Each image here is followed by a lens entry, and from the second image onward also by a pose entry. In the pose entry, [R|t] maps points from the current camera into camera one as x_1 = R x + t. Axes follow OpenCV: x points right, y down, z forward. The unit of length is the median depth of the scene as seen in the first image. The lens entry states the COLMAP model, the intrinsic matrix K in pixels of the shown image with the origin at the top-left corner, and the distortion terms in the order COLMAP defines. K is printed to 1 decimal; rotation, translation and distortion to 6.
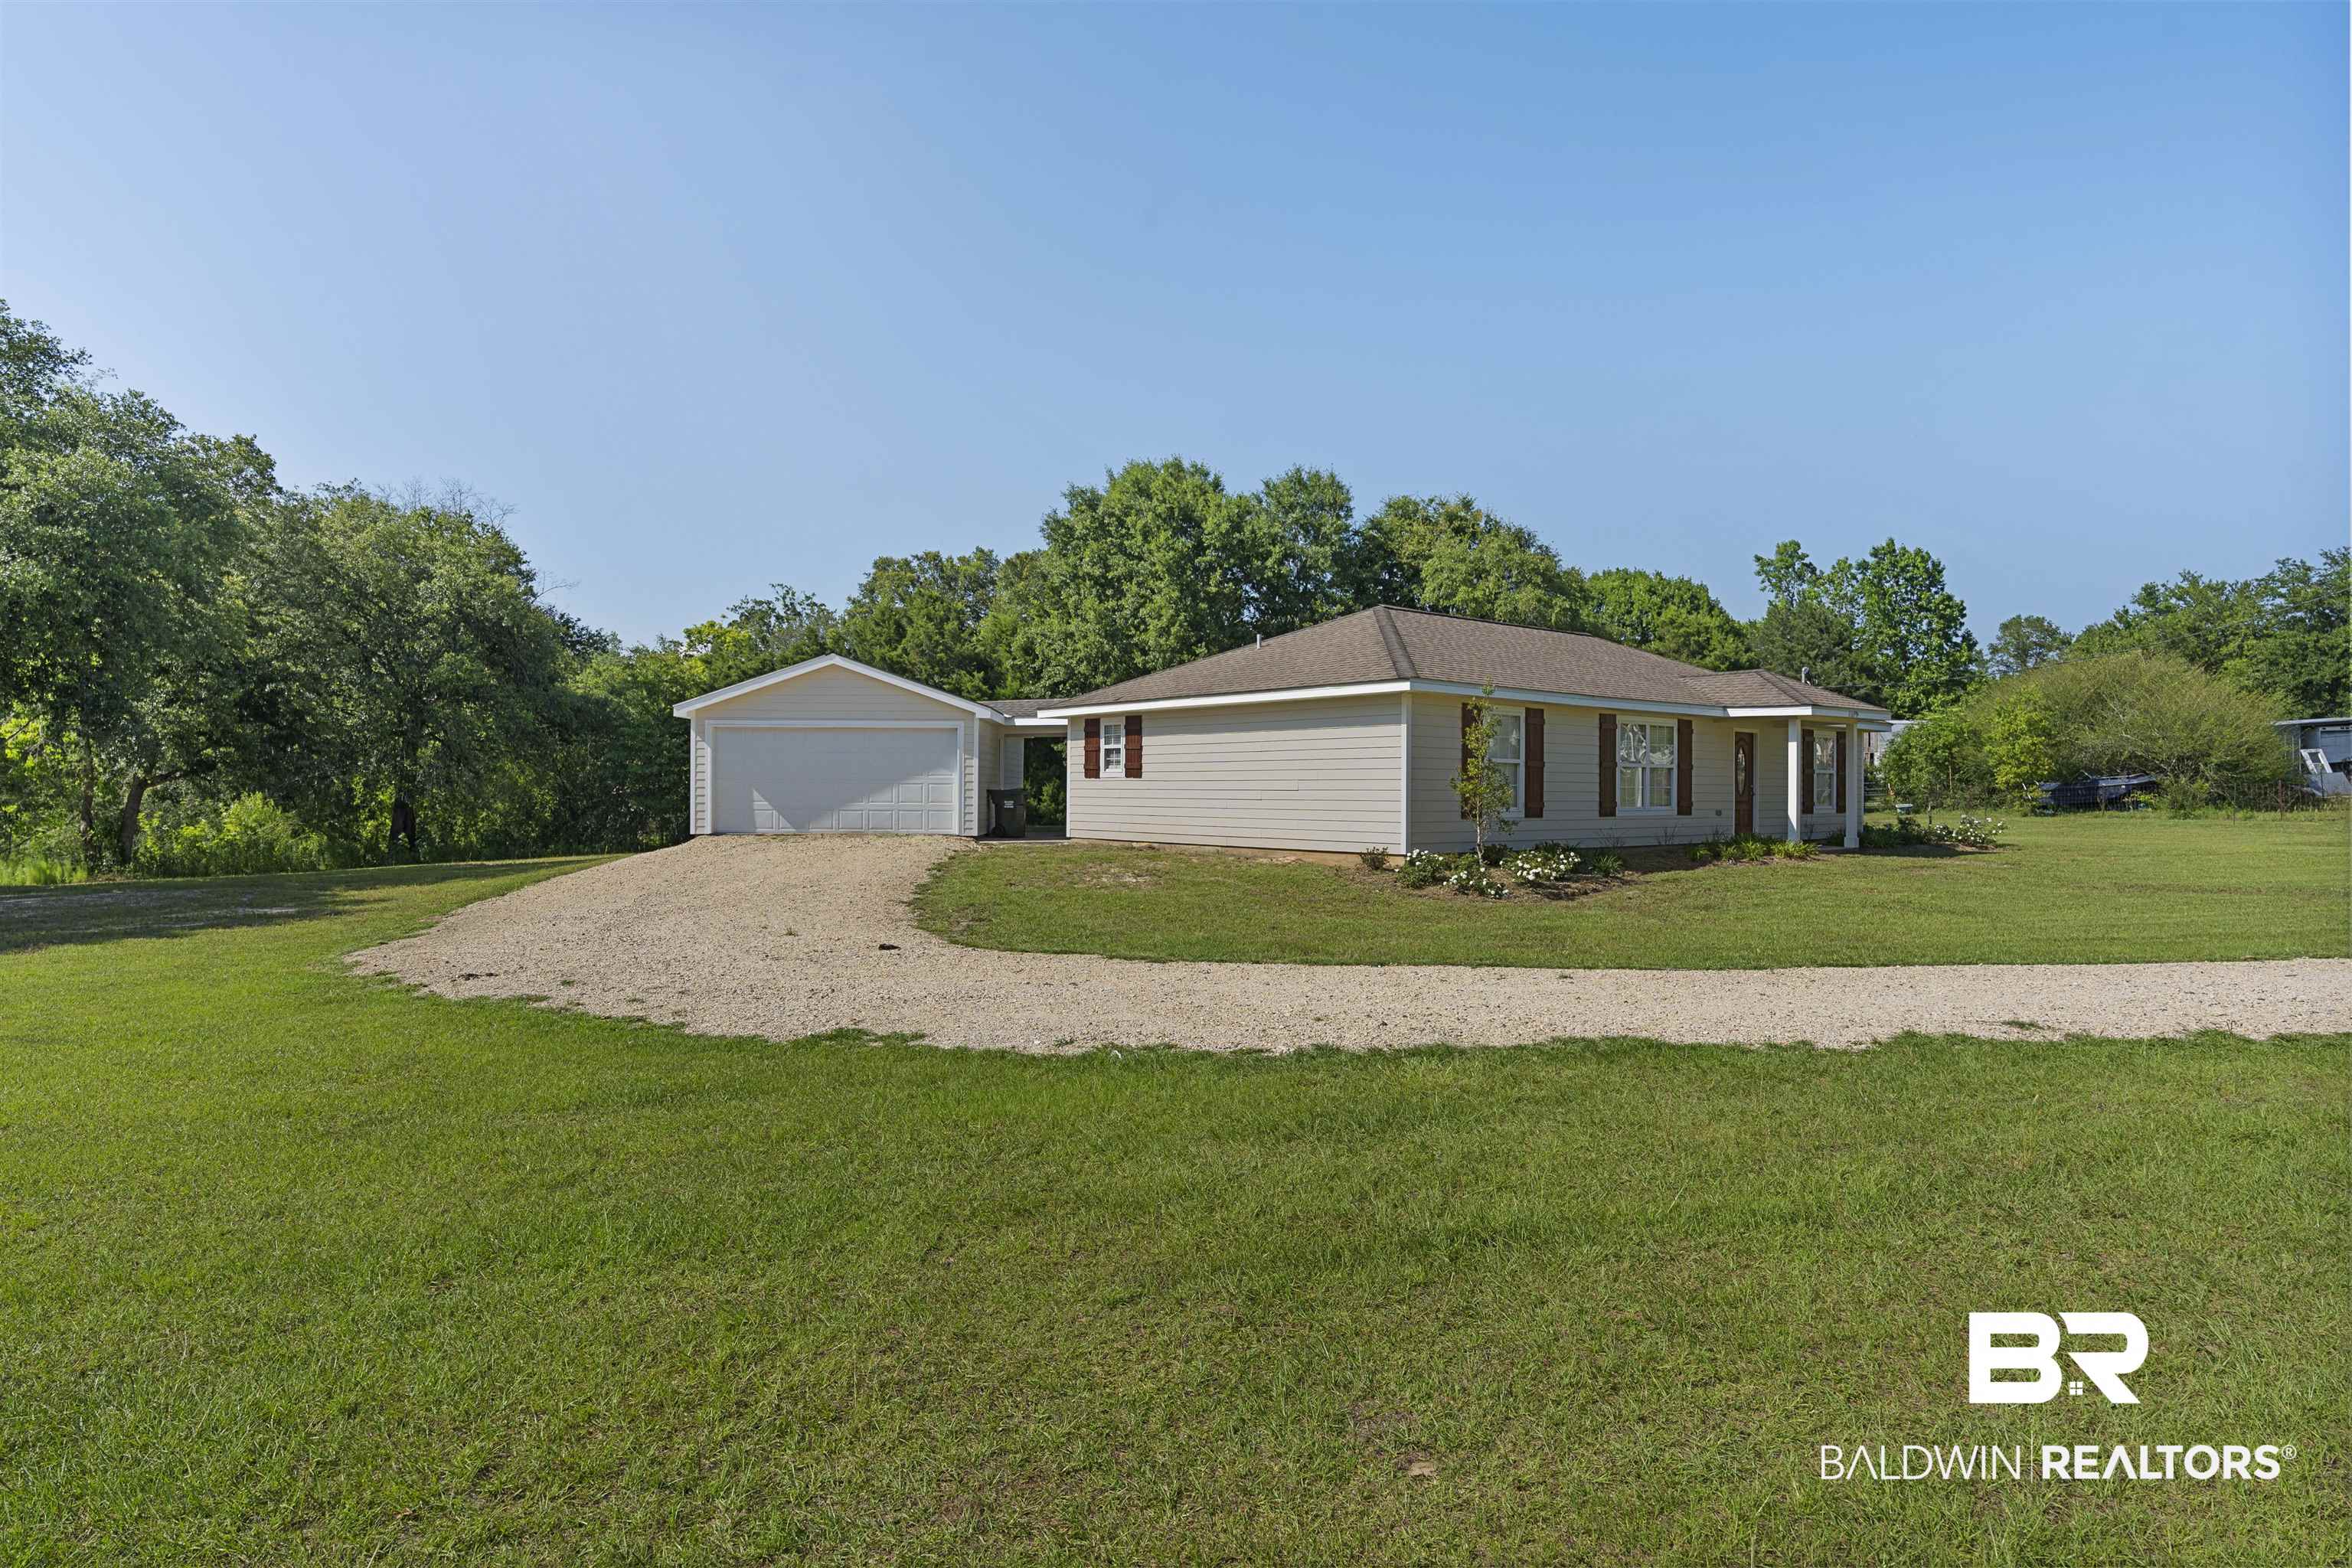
lens RADIAL K [[1292.0, 0, 1171.6], [0, 1292.0, 763.6], [0, 0, 1]] dist [0.005410, 0.000767]
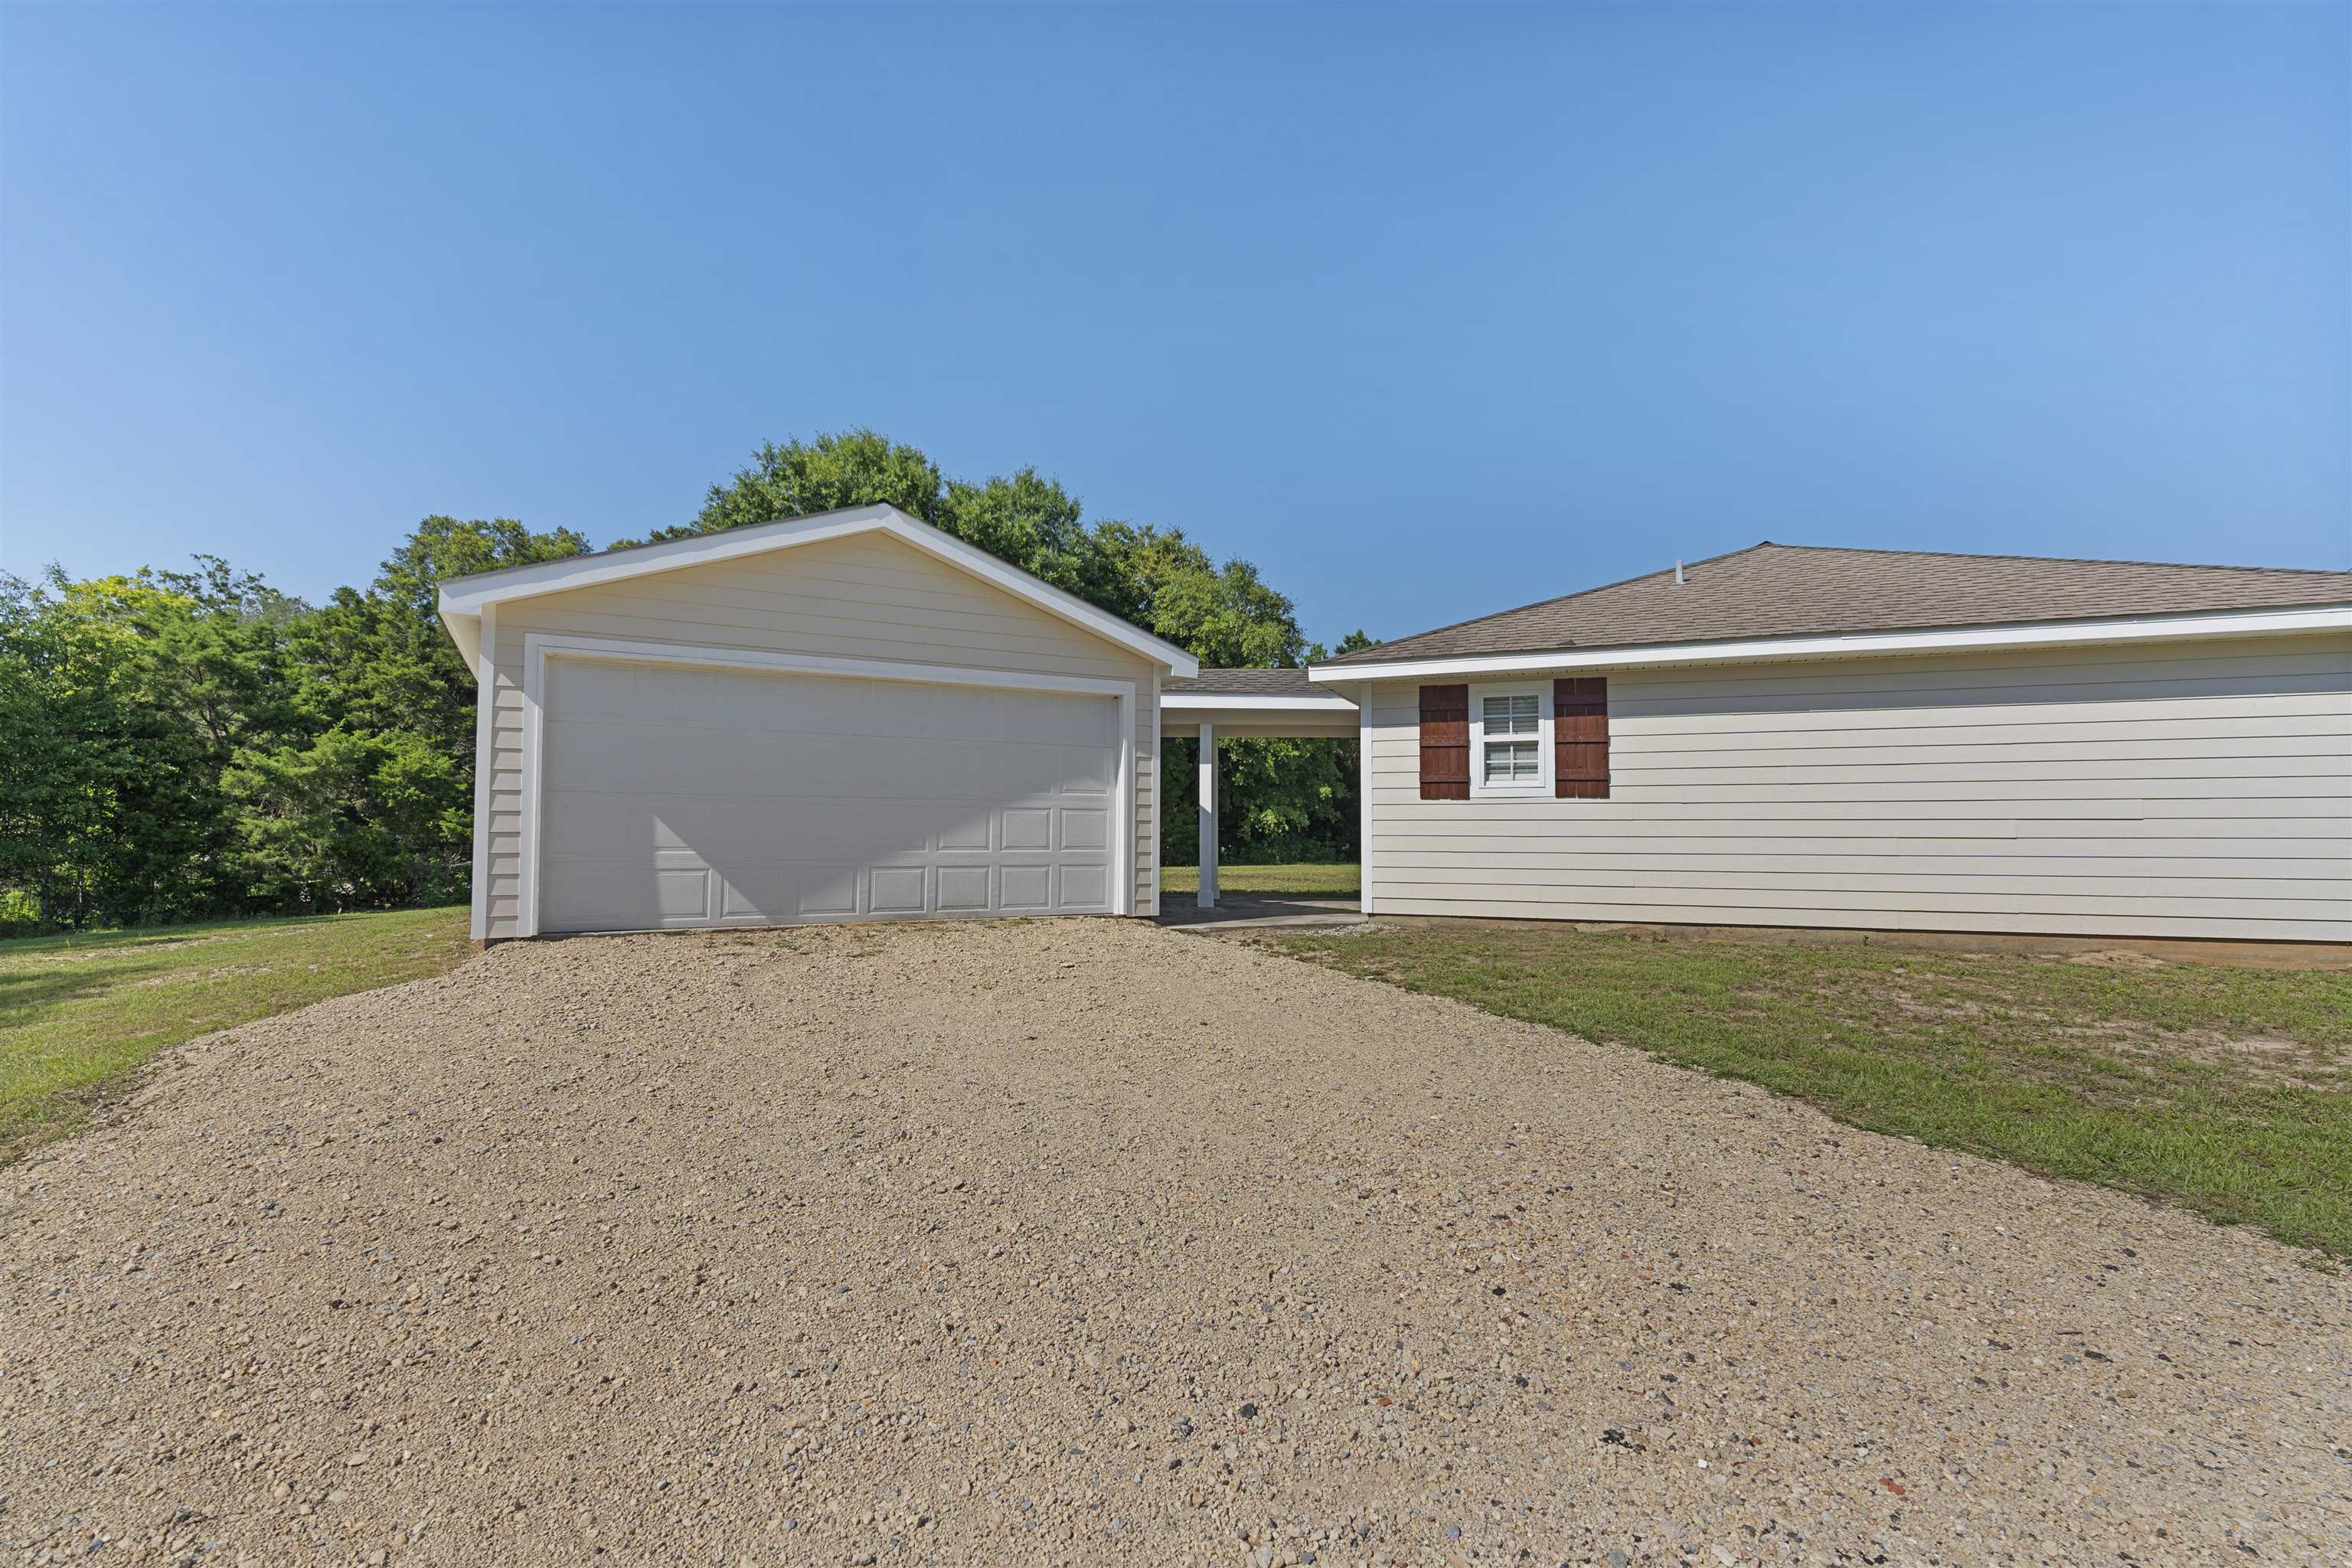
lens RADIAL K [[1081.9, 0, 1180.6], [0, 1081.9, 786.1], [0, 0, 1]] dist [-0.005675, 0.003535]
pose [[0.880429, 0.020269, 0.473745, -0.338123], [-0.009463, 0.999638, -0.025183, 0.016882], [-0.474084, 0.017689, 0.880302, 0.626167]]
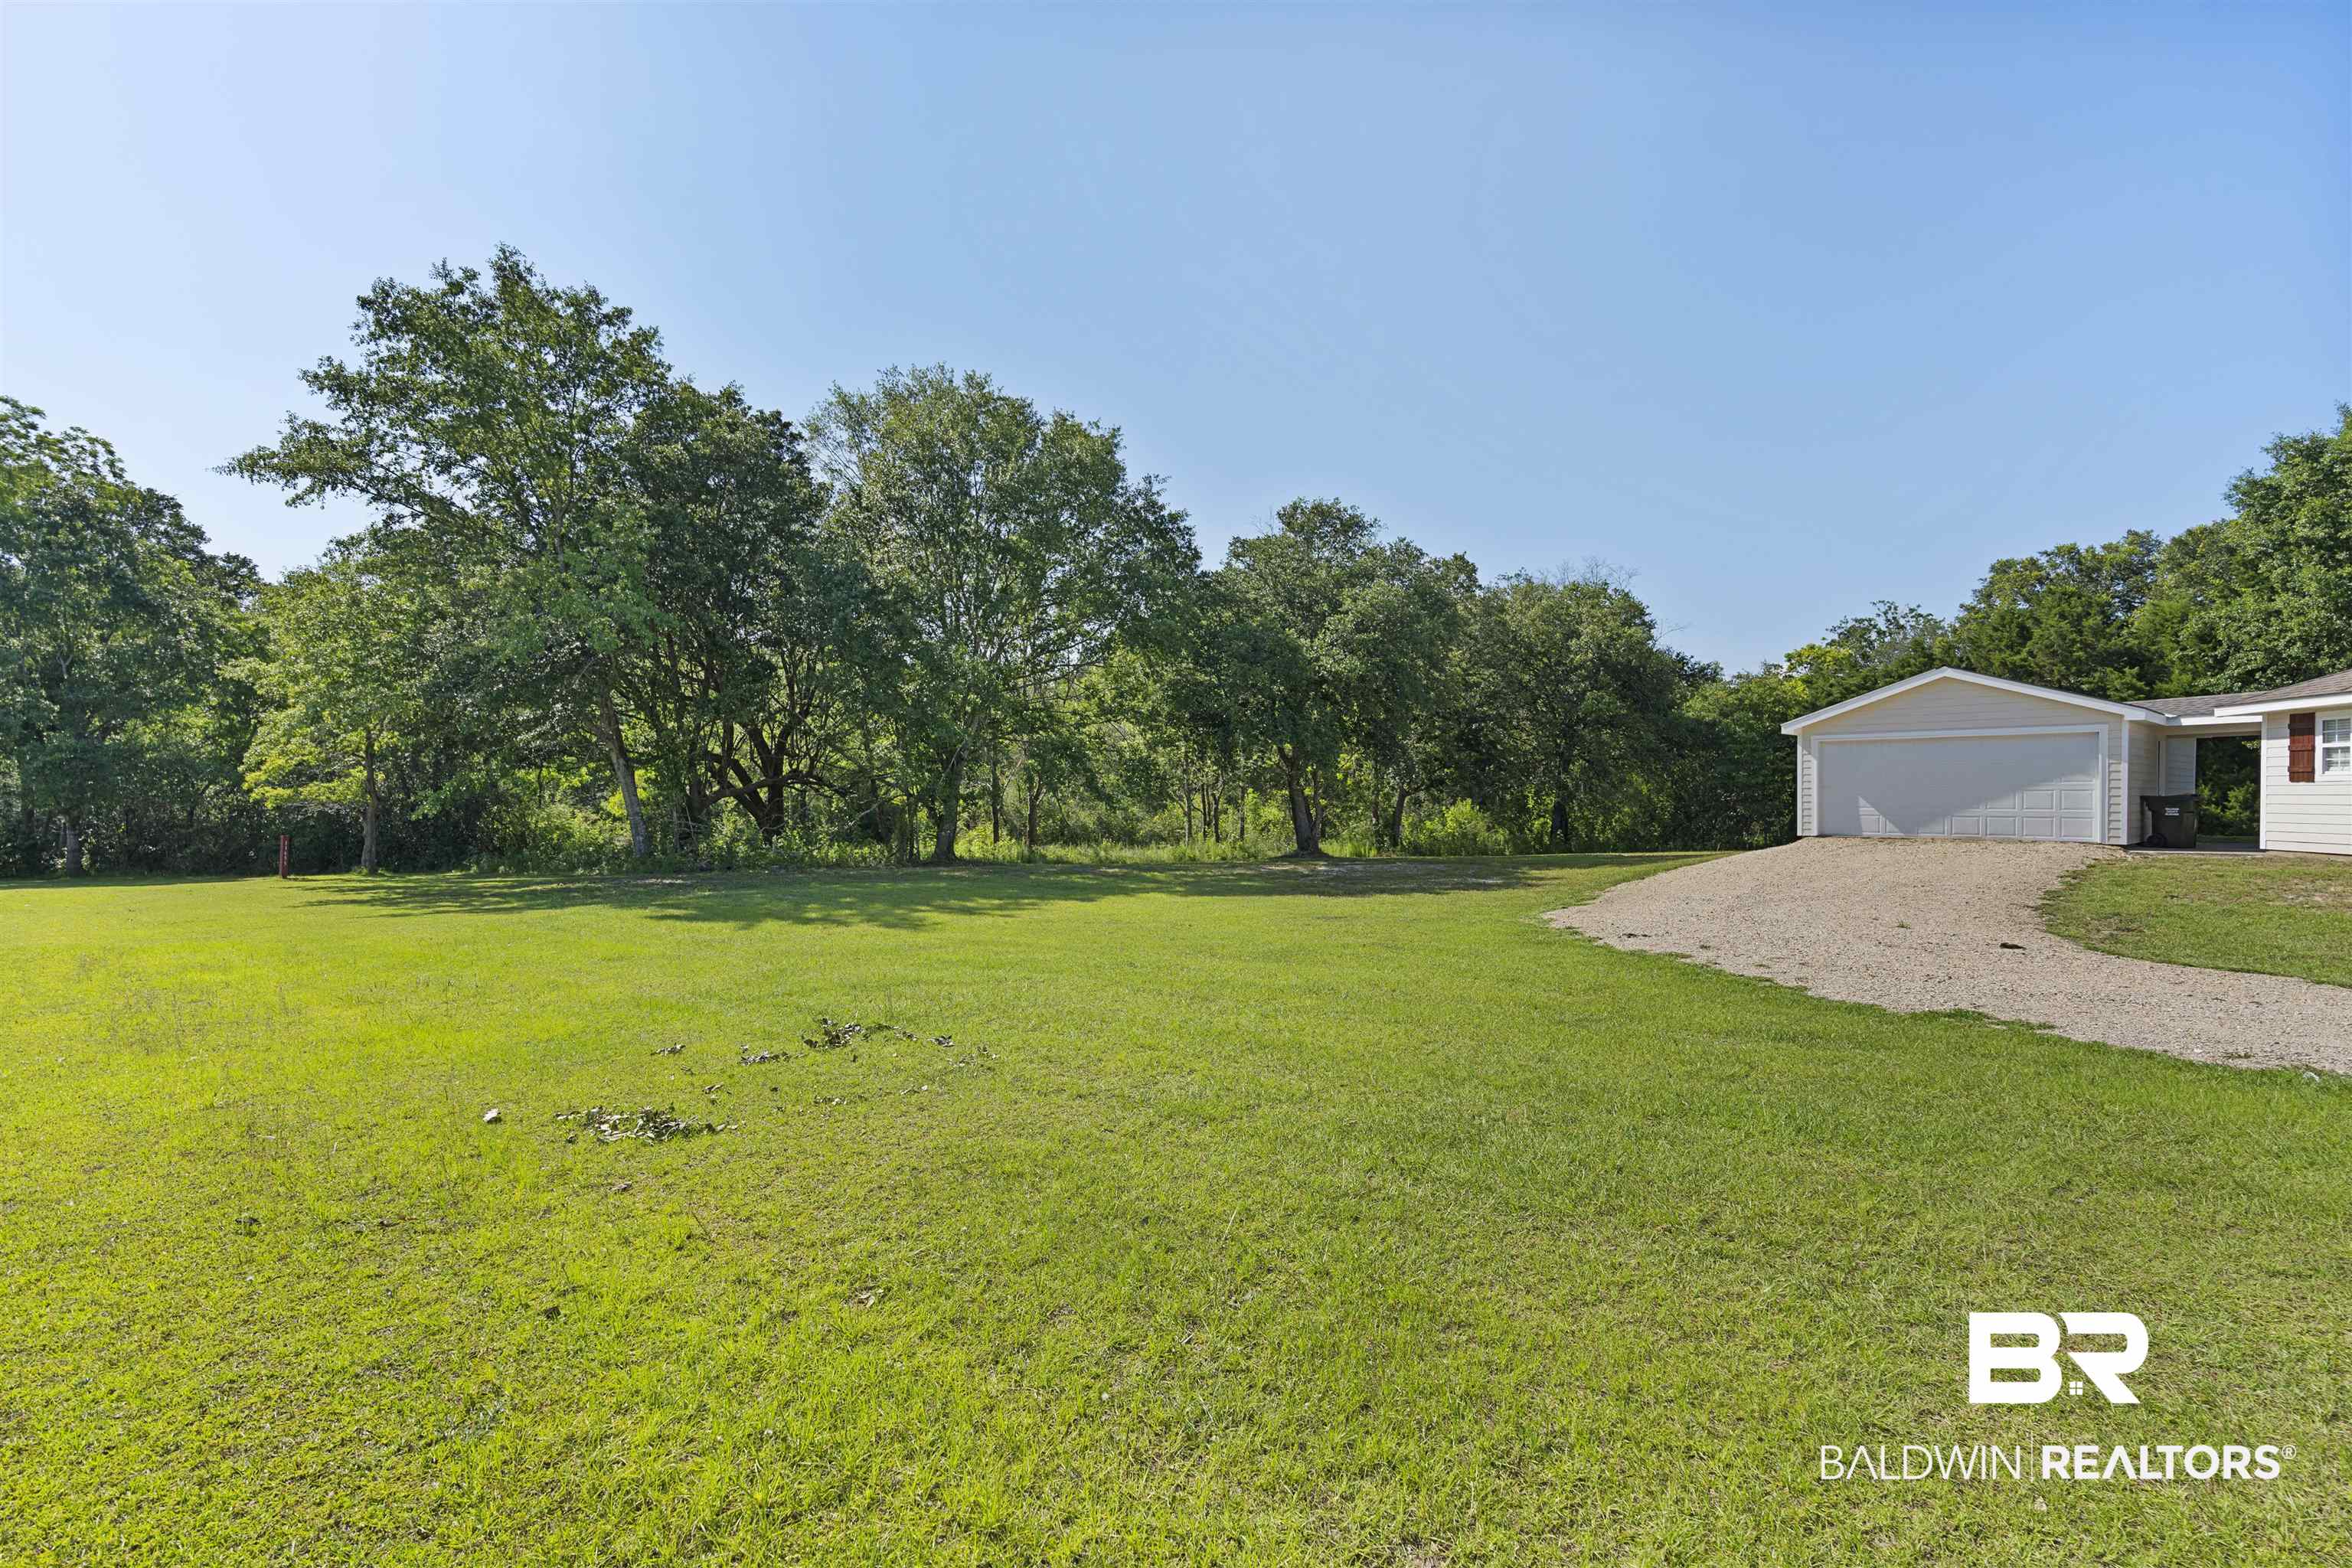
lens RADIAL K [[1081.9, 0, 1163.6], [0, 1081.9, 807.0], [0, 0, 1]] dist [-0.005675, 0.003535]
pose [[0.636922, 0.004156, -0.770917, 0.010011], [0.018888, 0.999601, 0.020994, -0.001630], [0.770697, -0.027933, 0.636590, -0.048187]]
